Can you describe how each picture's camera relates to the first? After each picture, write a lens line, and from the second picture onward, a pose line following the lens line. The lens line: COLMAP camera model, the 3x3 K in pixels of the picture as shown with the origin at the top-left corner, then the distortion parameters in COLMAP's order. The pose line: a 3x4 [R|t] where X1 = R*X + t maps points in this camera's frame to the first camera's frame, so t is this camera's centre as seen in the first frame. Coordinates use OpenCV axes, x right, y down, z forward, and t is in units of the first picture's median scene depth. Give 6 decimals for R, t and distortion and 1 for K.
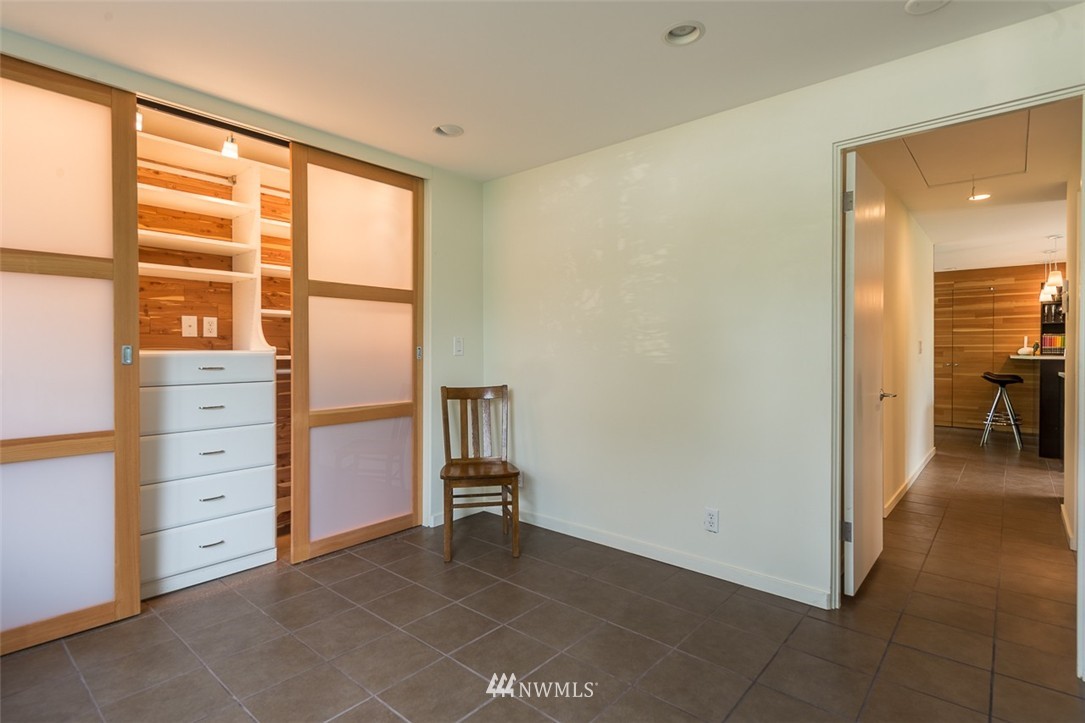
lens RADIAL K [[552.6, 0, 546.0], [0, 552.6, 354.8], [0, 0, 1]] dist [0.012941, -0.002148]
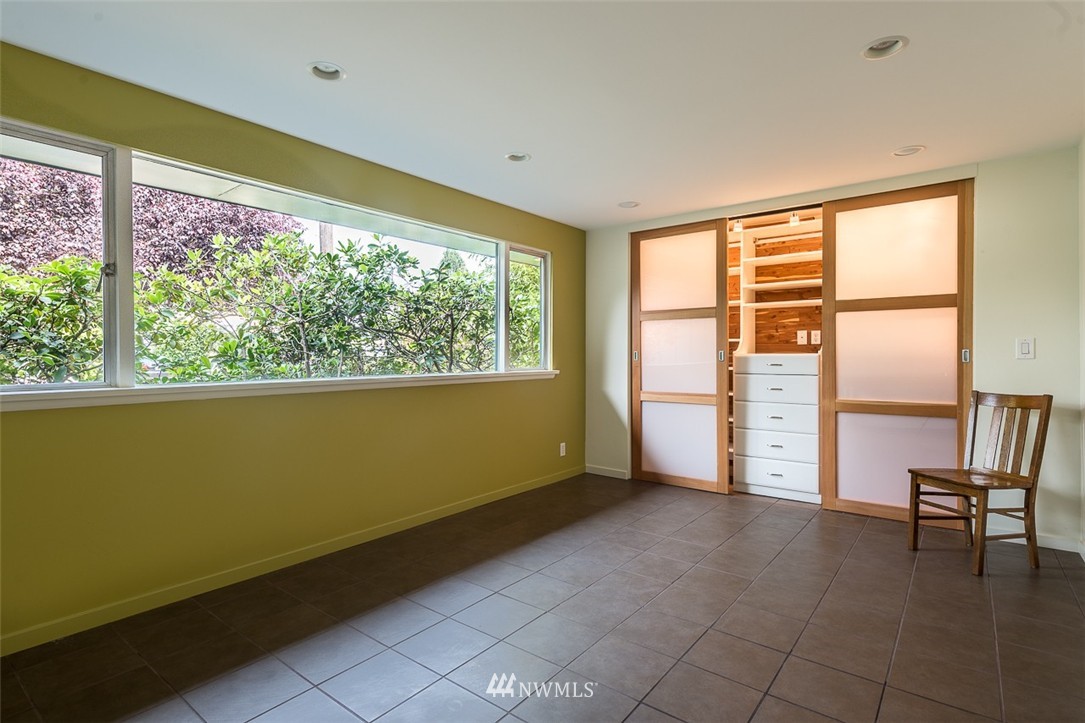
lens RADIAL K [[552.6, 0, 545.8], [0, 552.6, 359.9], [0, 0, 1]] dist [0.012941, -0.002148]
pose [[0.052332, 0.013166, -0.998543, 0.838292], [-0.003155, 0.999910, 0.013019, -0.007777], [0.998625, 0.002469, 0.052369, 0.227587]]
